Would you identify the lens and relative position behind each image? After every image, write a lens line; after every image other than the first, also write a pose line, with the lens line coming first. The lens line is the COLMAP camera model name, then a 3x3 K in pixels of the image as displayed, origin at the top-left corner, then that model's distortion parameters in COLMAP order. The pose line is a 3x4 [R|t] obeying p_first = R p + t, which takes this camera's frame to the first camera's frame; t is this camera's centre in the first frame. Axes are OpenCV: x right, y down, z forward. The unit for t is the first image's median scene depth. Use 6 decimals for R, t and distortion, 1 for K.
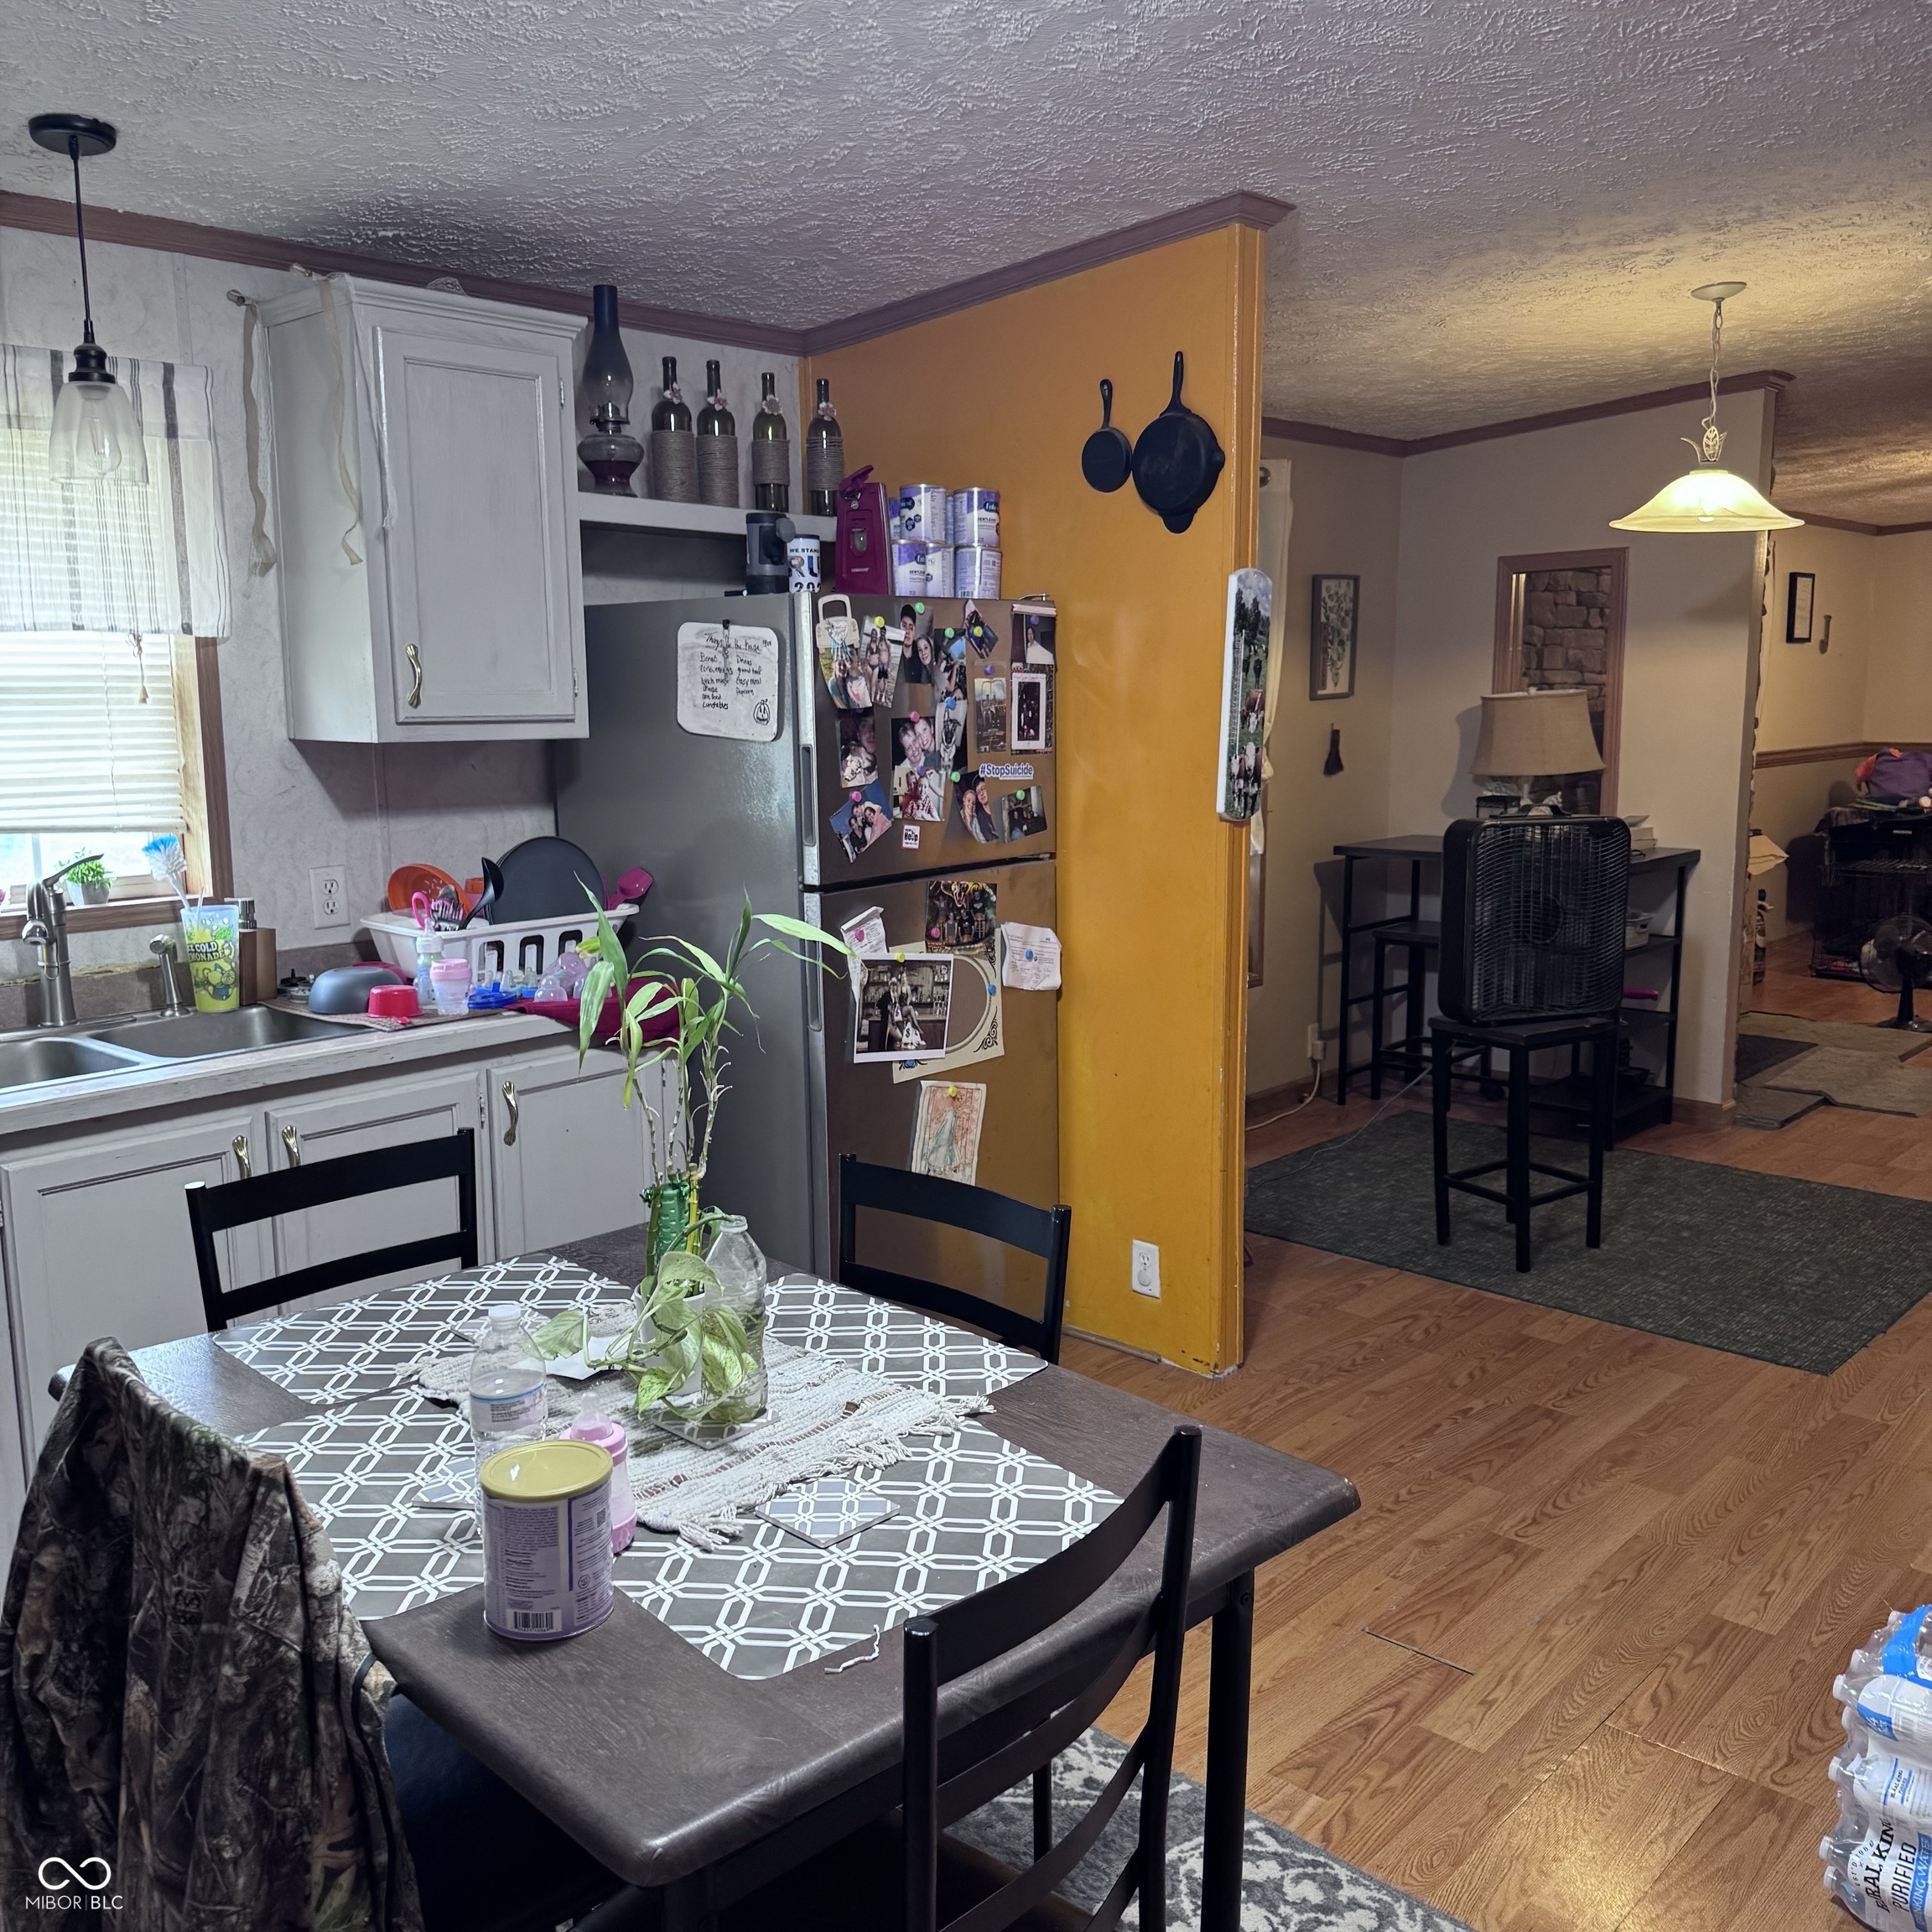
lens RADIAL K [[1804.0, 0, 969.3], [0, 1804.0, 952.0], [0, 0, 1]] dist [0.125603, -0.243055]
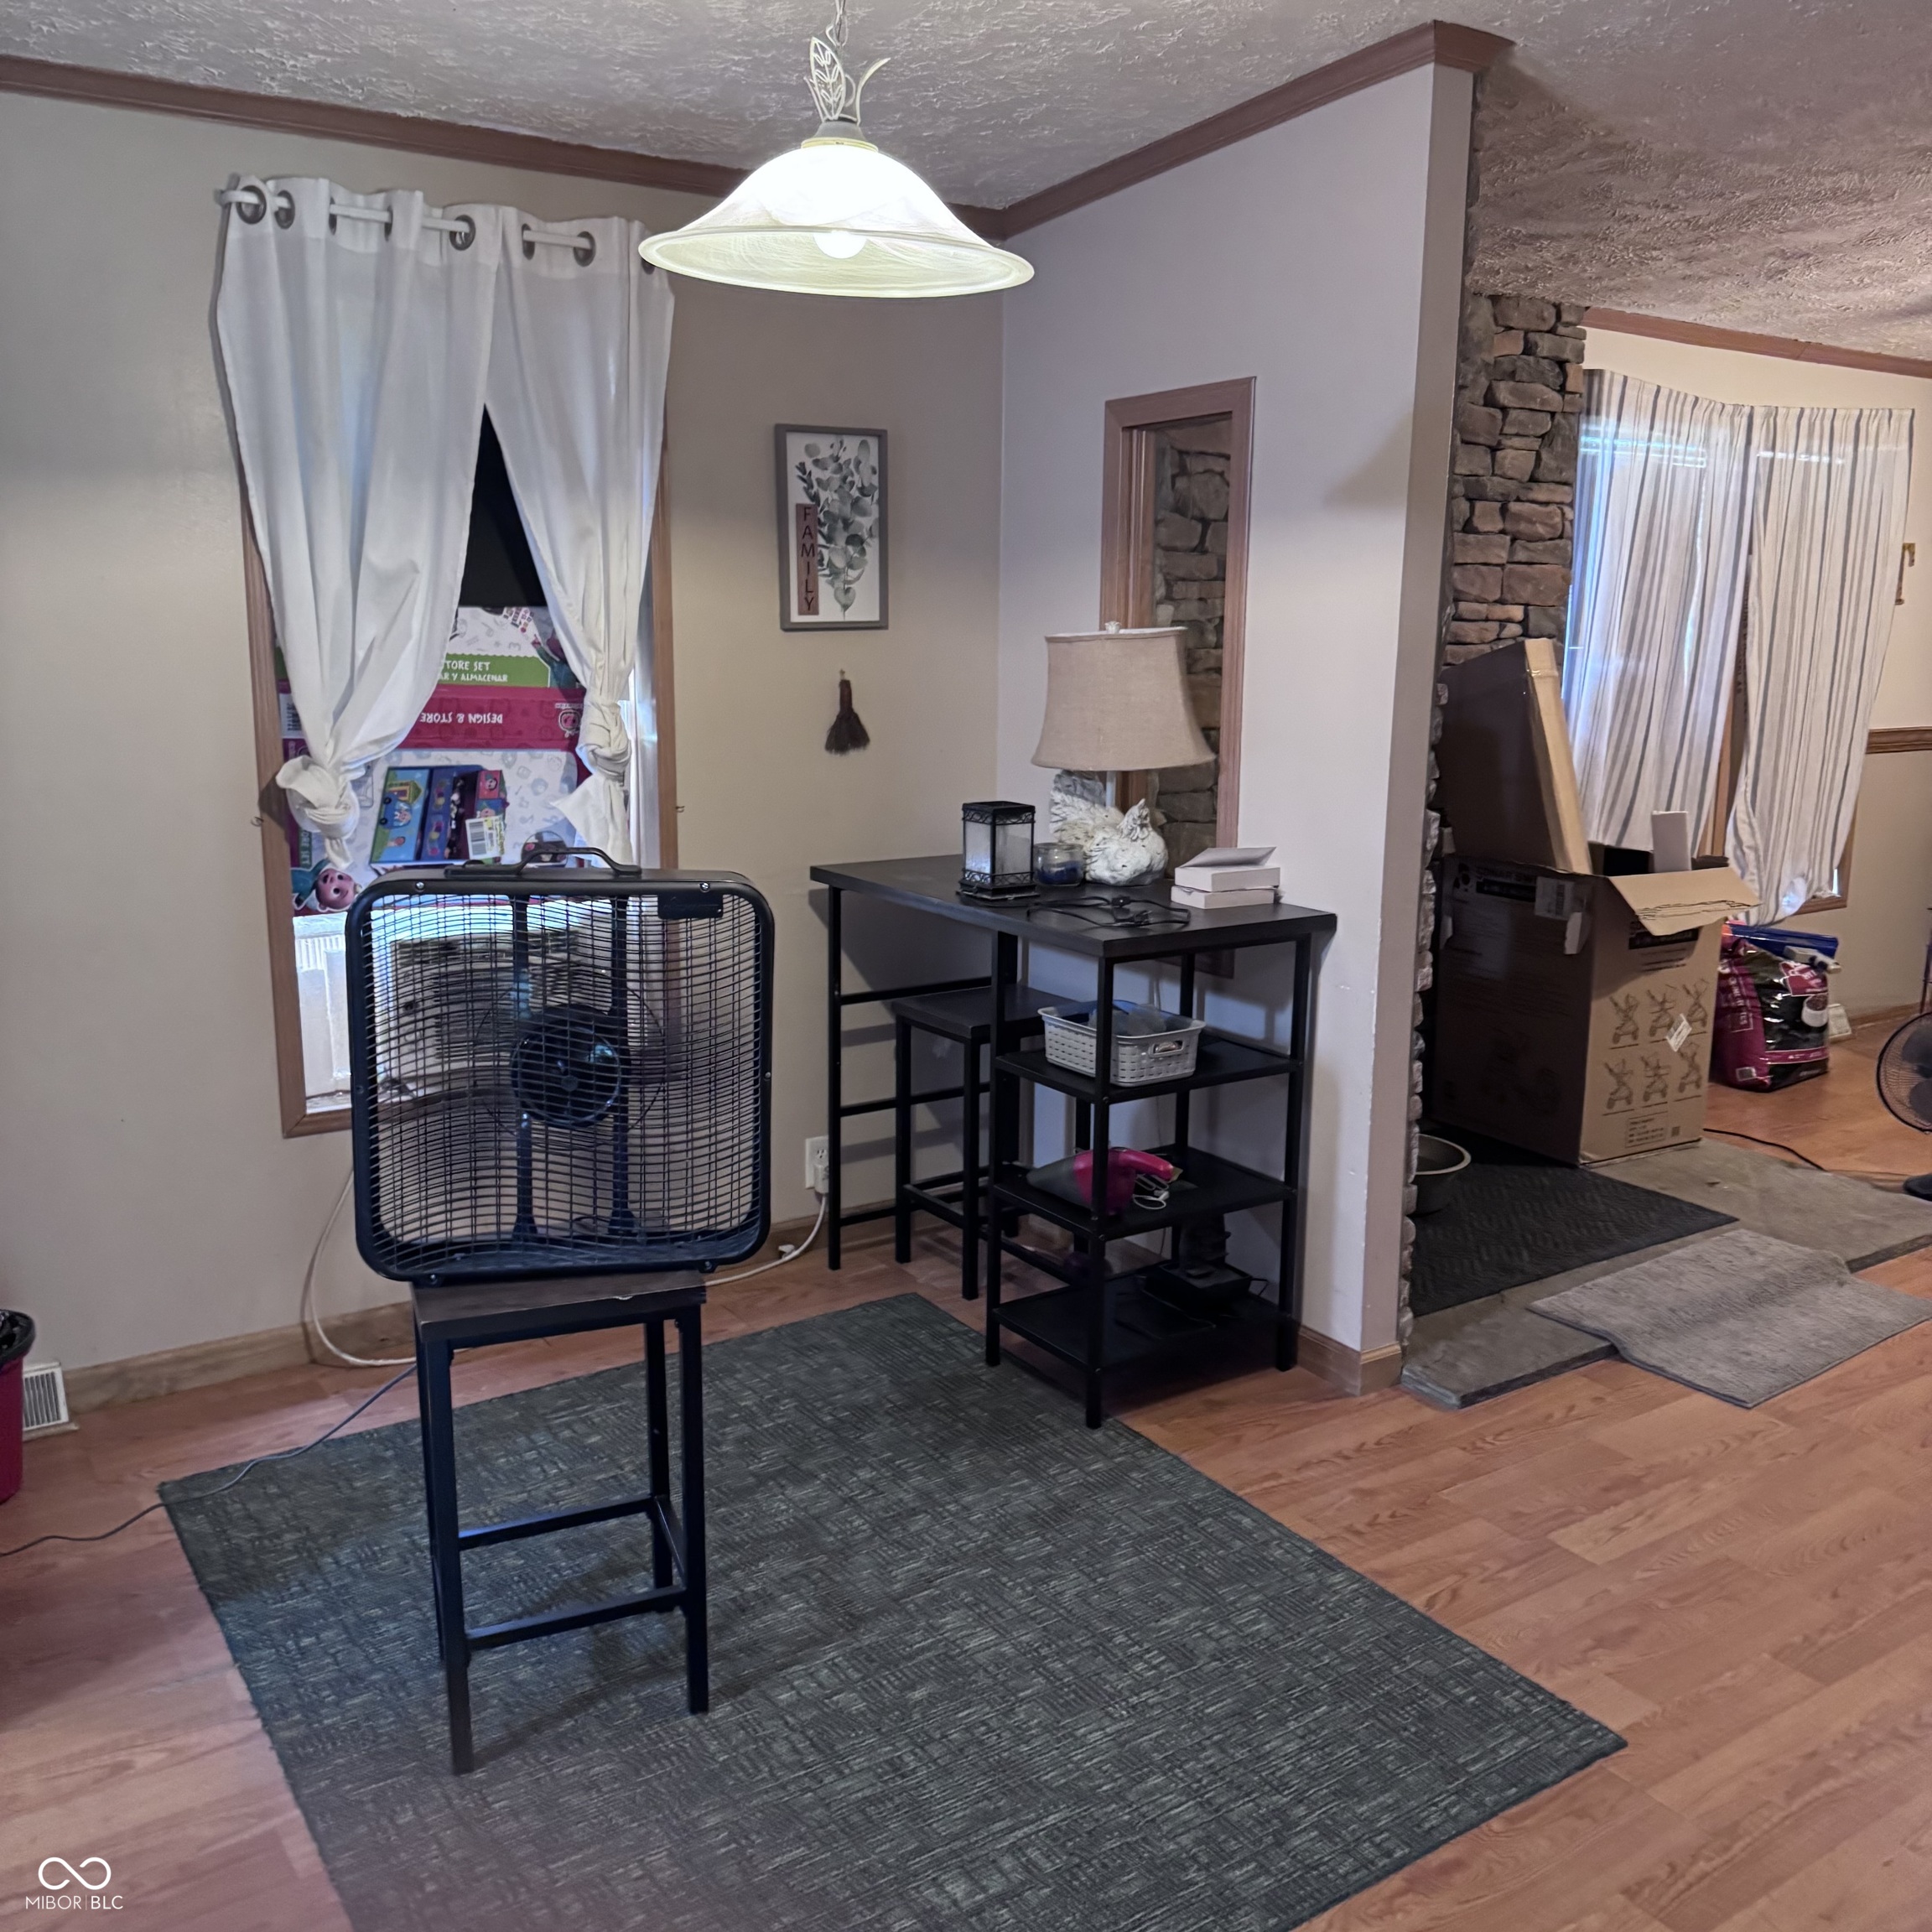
lens RADIAL K [[1796.3, 0, 969.5], [0, 1796.3, 977.1], [0, 0, 1]] dist [0.118273, -0.240887]
pose [[0.973101, 0.067410, -0.220297, 0.399110], [-0.054954, 0.996550, 0.062195, -0.062903], [0.223729, -0.048416, 0.973448, 0.407568]]
